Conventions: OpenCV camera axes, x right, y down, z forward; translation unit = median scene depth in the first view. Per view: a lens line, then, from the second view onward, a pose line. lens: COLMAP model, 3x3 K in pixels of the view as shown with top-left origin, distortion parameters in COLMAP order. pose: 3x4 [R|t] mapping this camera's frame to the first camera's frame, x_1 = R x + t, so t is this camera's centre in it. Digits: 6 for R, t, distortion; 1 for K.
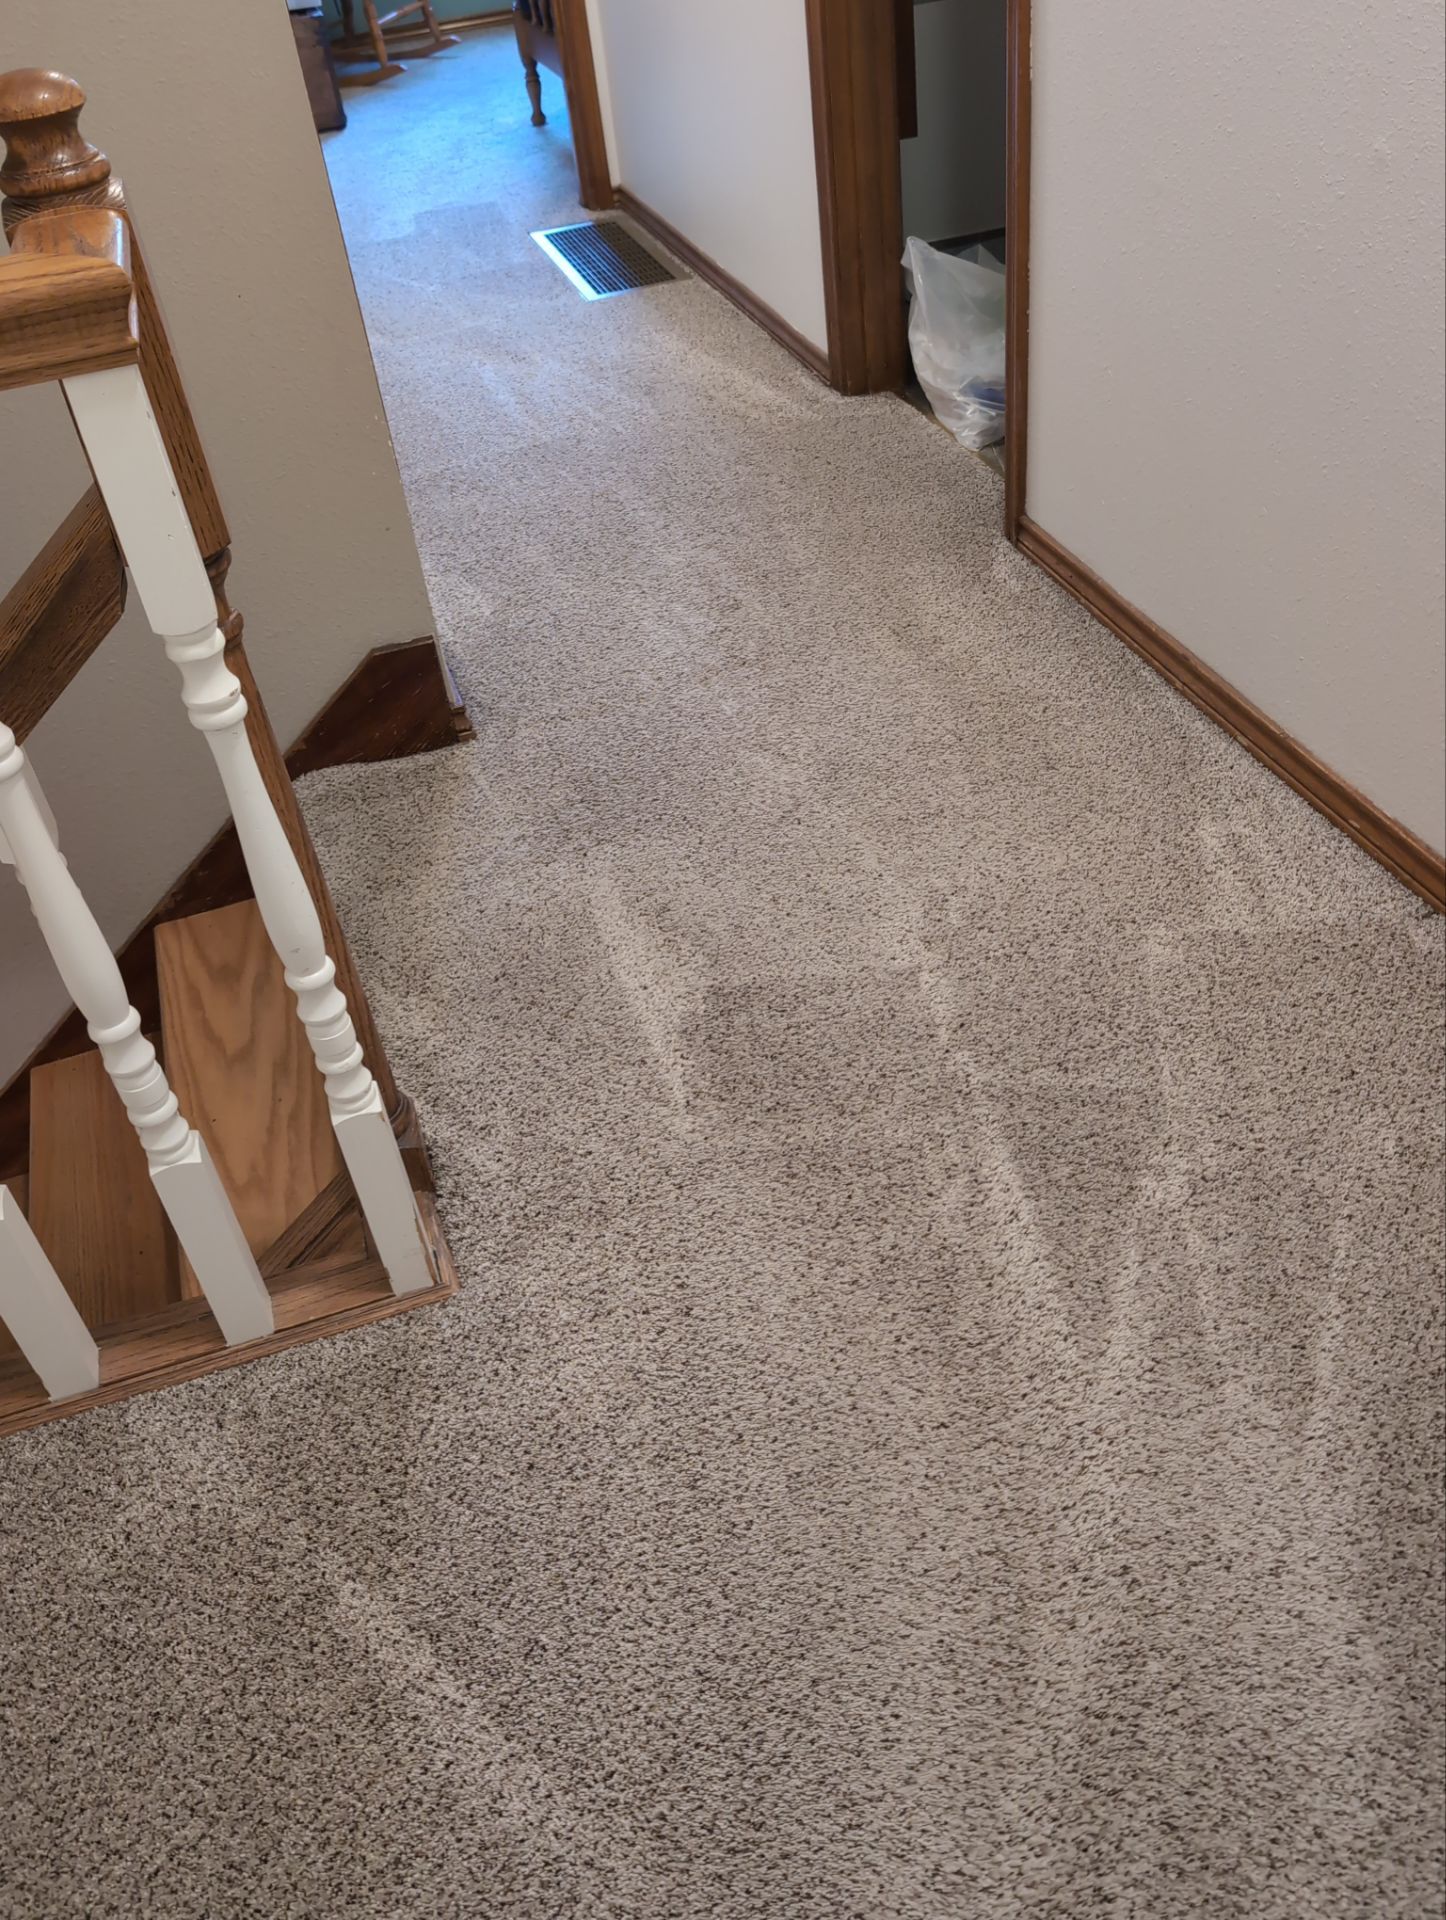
lens RADIAL K [[1632.7, 0, 725.4], [0, 1632.7, 959.8], [0, 0, 1]] dist [0.015649, -0.031375]
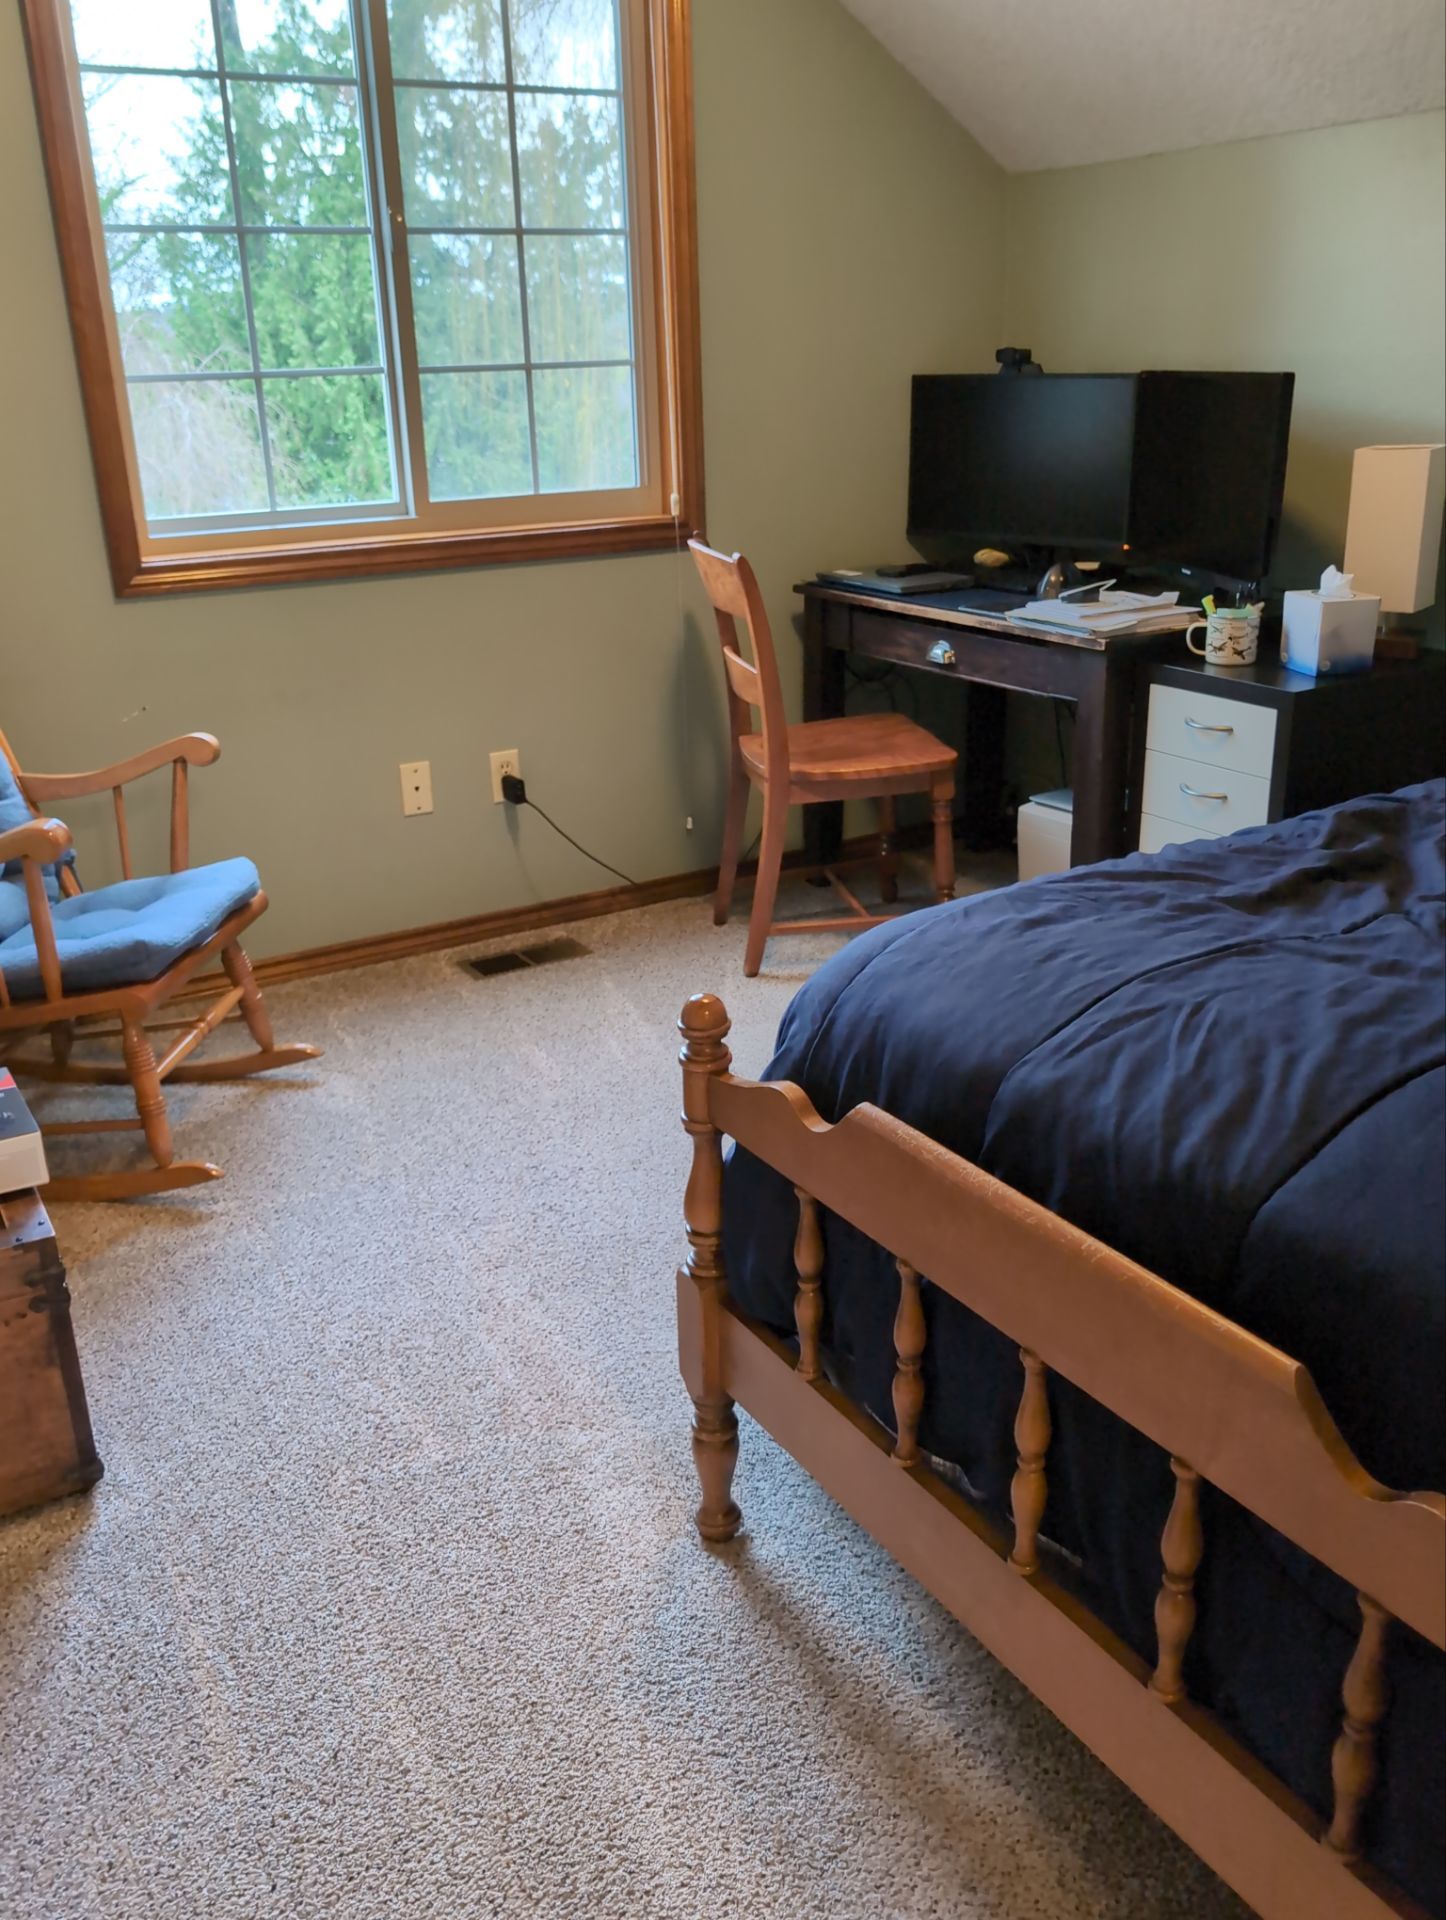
lens RADIAL K [[1632.7, 0, 724.9], [0, 1632.7, 964.9], [0, 0, 1]] dist [0.015649, -0.031375]
pose [[0.971878, -0.008725, 0.235322, -0.192227], [0.086613, 0.942508, -0.322764, -0.512251], [-0.218977, 0.334069, 0.916759, 0.647209]]
